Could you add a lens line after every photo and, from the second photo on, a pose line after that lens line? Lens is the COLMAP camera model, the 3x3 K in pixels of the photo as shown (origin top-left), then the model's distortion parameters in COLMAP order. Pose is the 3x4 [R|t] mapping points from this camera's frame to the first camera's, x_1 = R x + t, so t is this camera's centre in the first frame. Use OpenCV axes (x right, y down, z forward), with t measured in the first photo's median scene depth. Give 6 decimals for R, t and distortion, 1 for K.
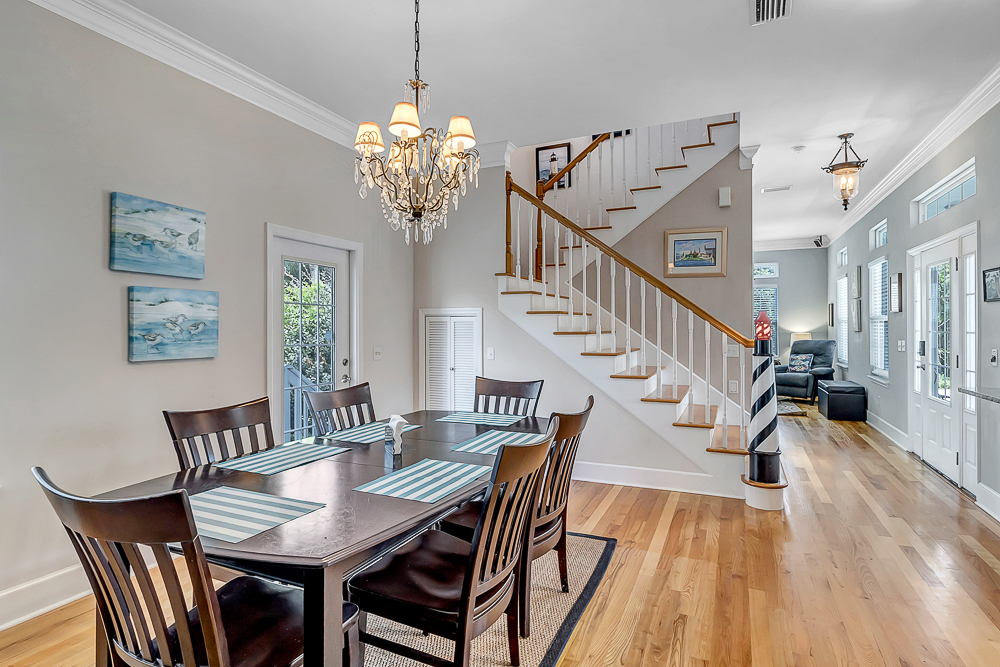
lens RADIAL K [[525.1, 0, 498.2], [0, 525.1, 333.4], [0, 0, 1]] dist [-0.000384, 0.000389]
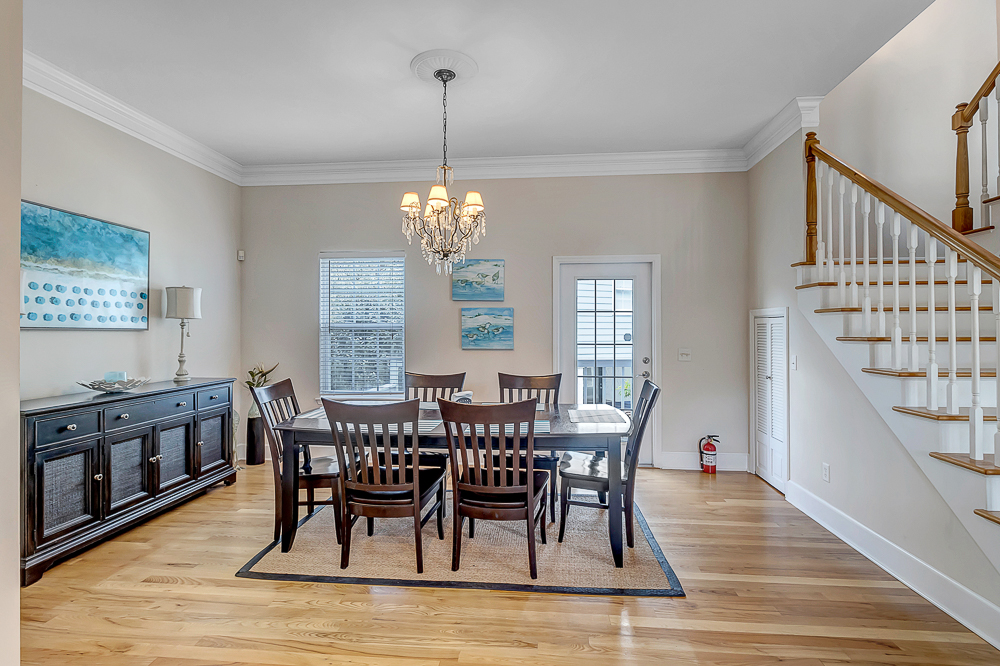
lens RADIAL K [[486.7, 0, 499.8], [0, 486.7, 326.6], [0, 0, 1]] dist [-0.001103, -0.000391]
pose [[0.330737, -0.005333, -0.943708, 0.864060], [-0.009482, 0.999915, -0.008974, -0.008834], [0.943675, 0.011916, 0.330658, 0.497522]]
